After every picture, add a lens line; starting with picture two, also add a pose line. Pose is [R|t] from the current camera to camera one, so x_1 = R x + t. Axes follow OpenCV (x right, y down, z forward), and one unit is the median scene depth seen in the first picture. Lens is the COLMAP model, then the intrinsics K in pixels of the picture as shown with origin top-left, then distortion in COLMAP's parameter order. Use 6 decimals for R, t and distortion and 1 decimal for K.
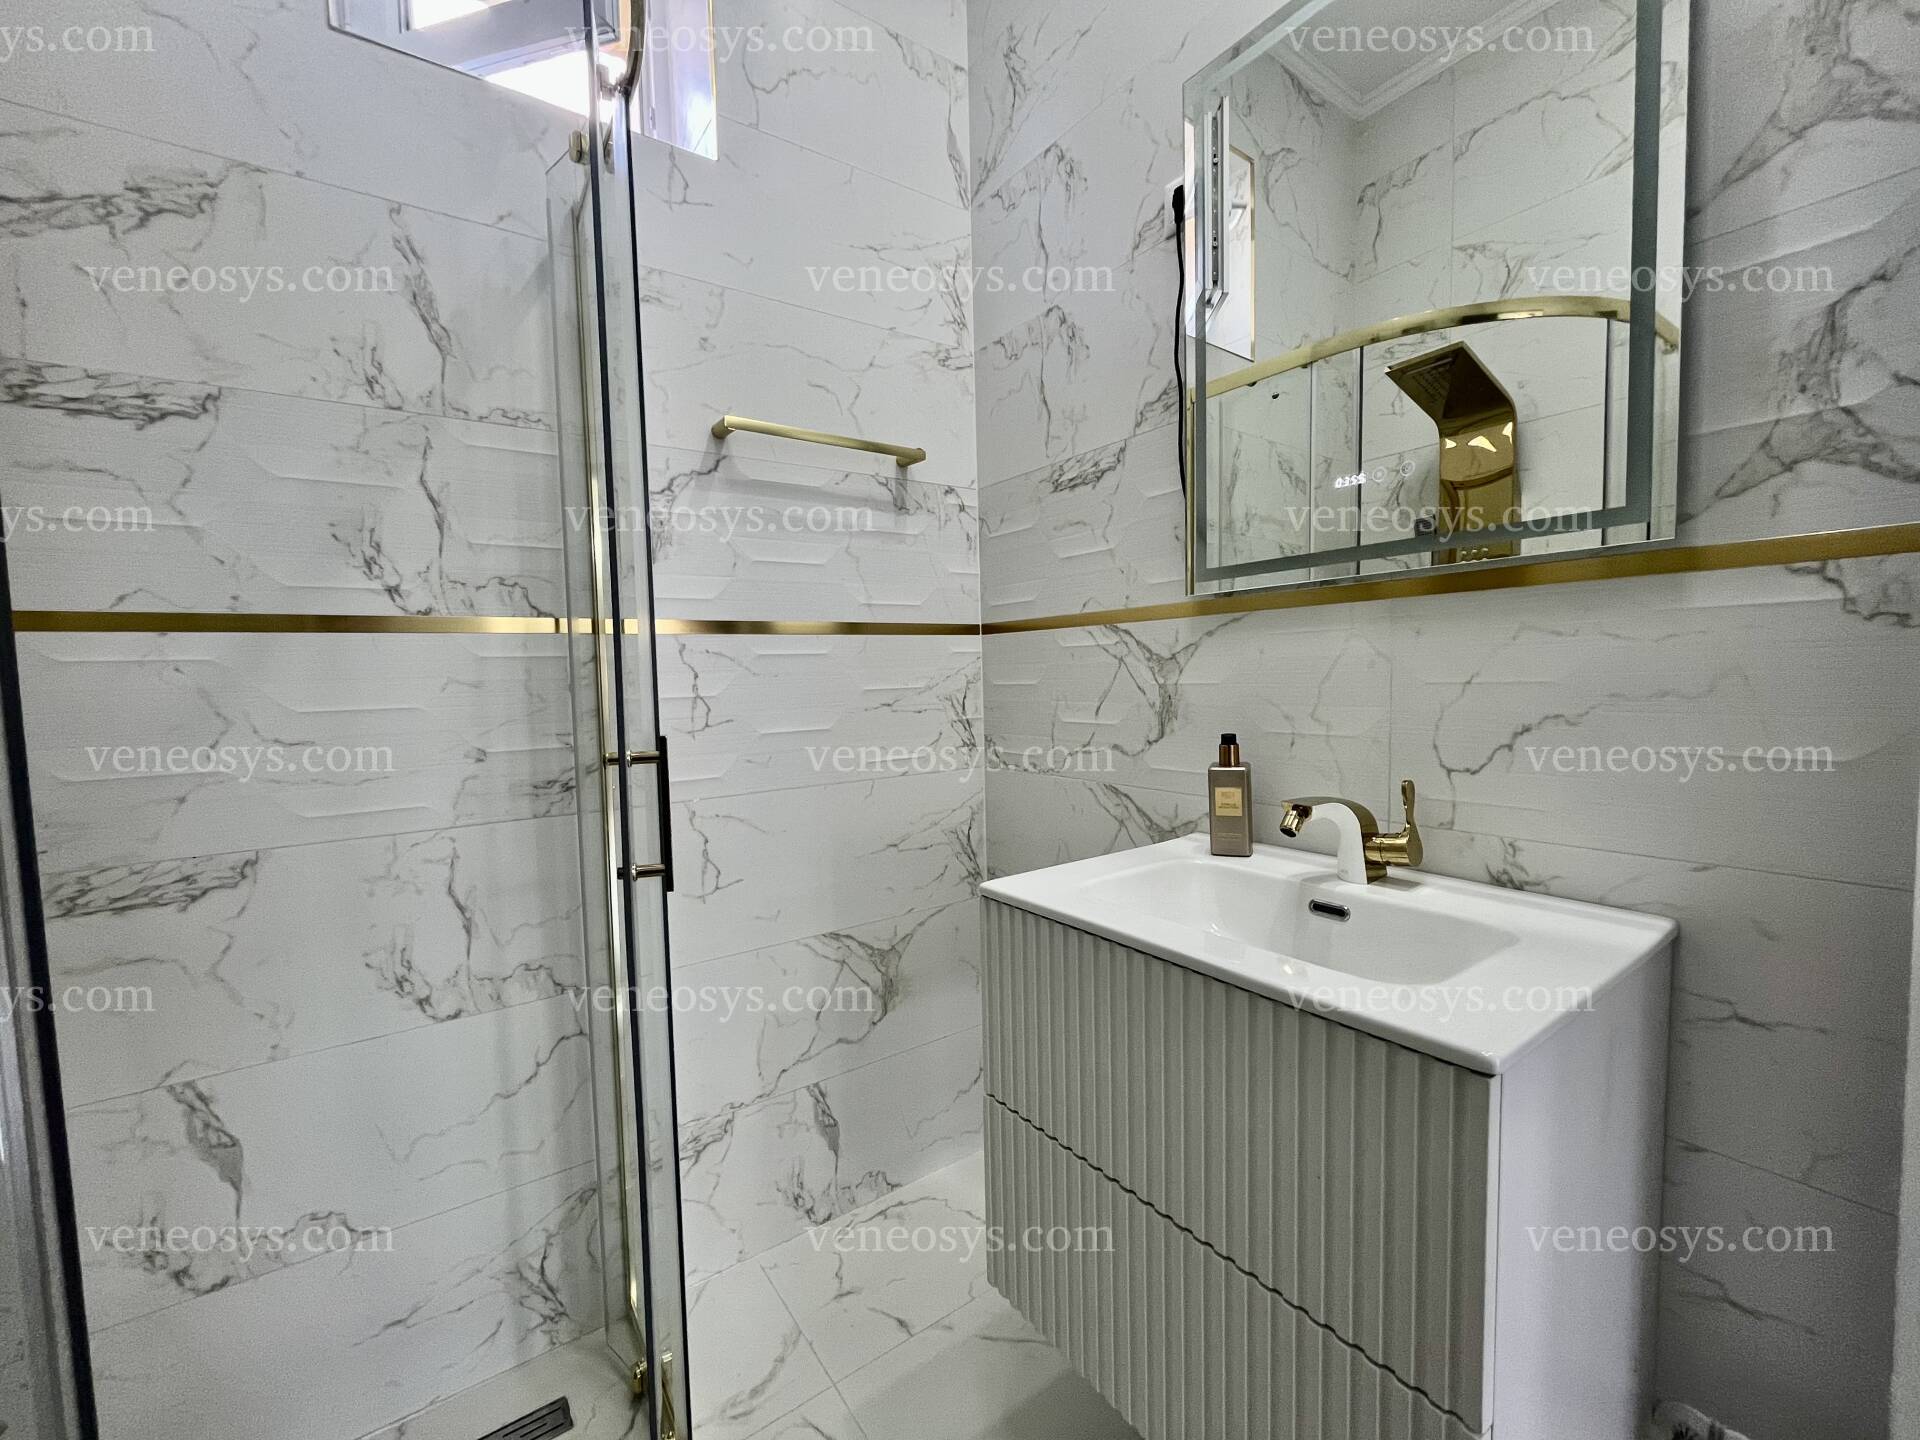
lens RADIAL K [[768.8, 0, 955.1], [0, 768.8, 718.3], [0, 0, 1]] dist [-0.003518, 0.000420]
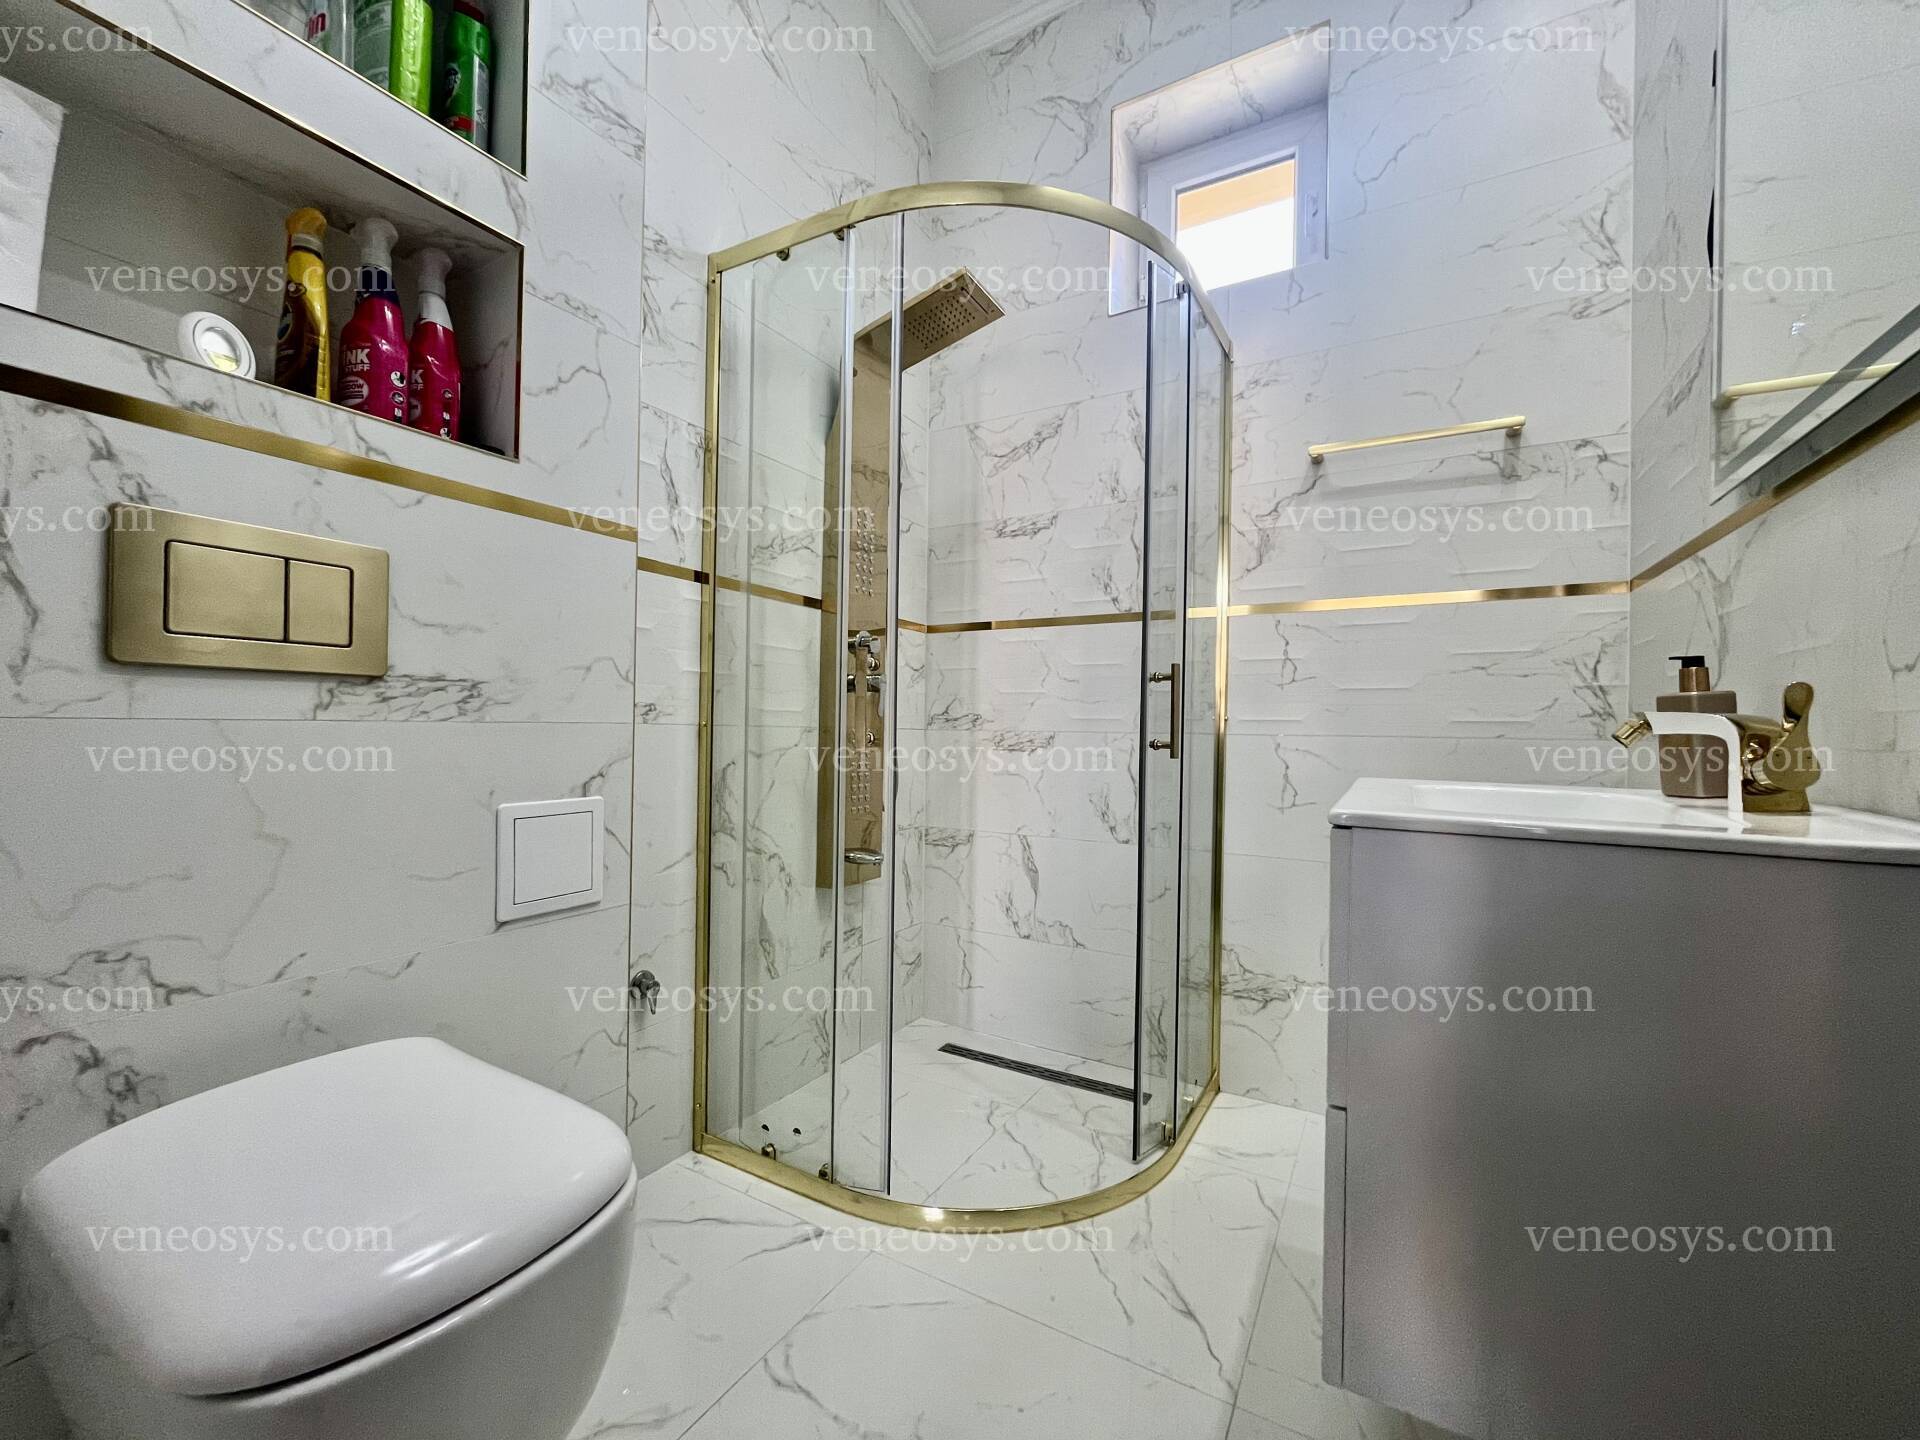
lens RADIAL K [[768.8, 0, 964.8], [0, 768.8, 710.4], [0, 0, 1]] dist [-0.003518, 0.000420]
pose [[0.436380, 0.016554, -0.899610, 0.548250], [-0.074850, 0.997033, -0.017962, 0.111771], [0.896644, 0.075174, 0.436325, -0.075879]]
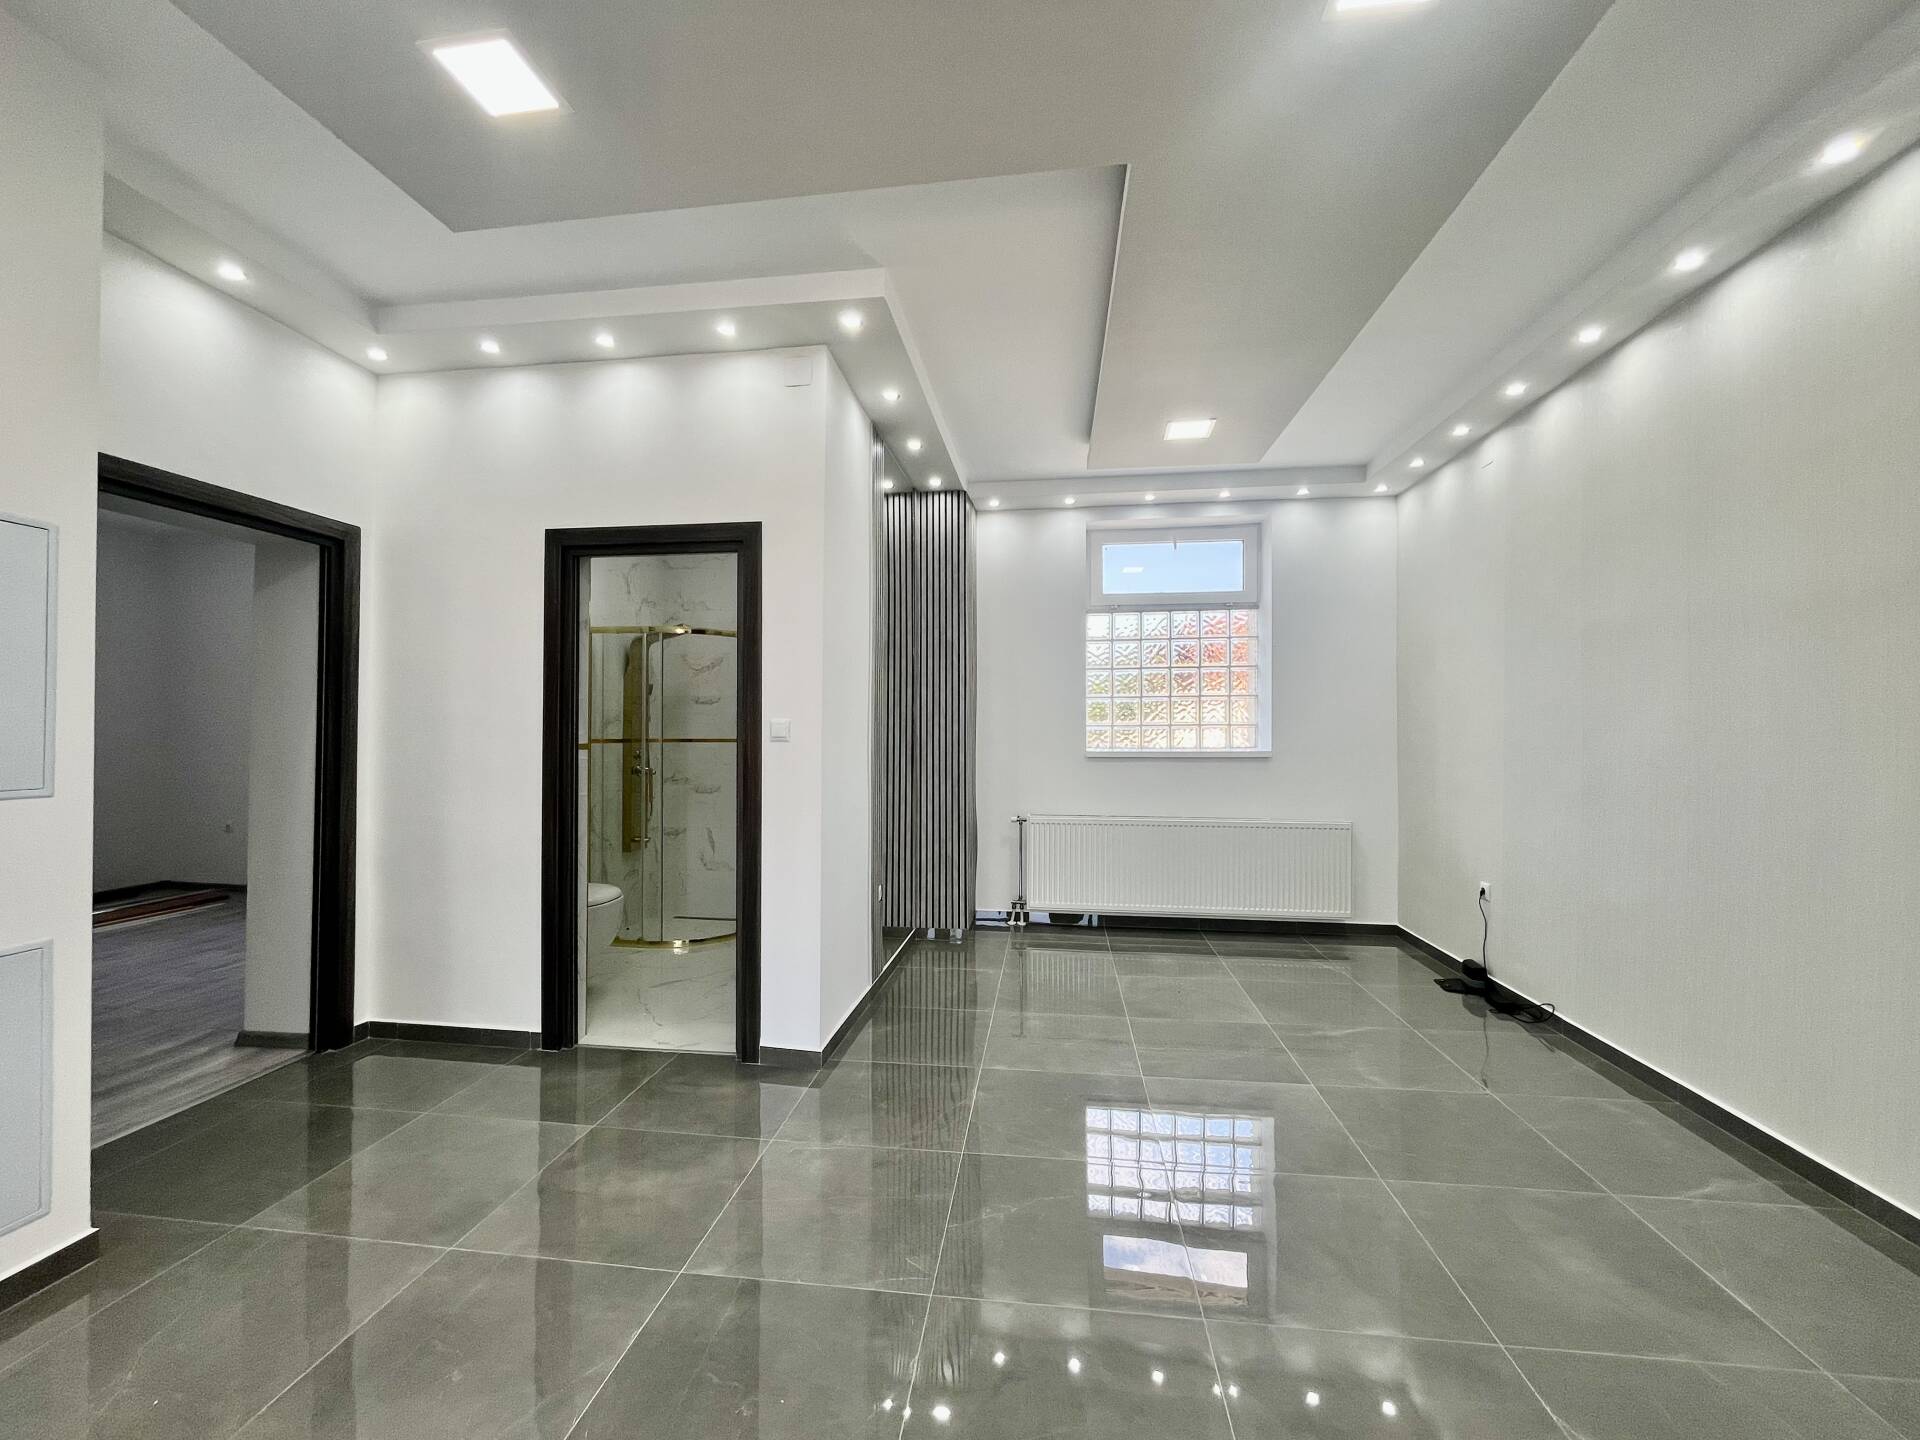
lens RADIAL K [[768.8, 0, 961.8], [0, 768.8, 726.5], [0, 0, 1]] dist [-0.003518, 0.000420]
pose [[0.743982, 0.007203, -0.668161, 2.408438], [-0.052266, 0.997506, -0.047444, -0.042689], [0.666152, 0.070220, 0.742503, -1.140566]]
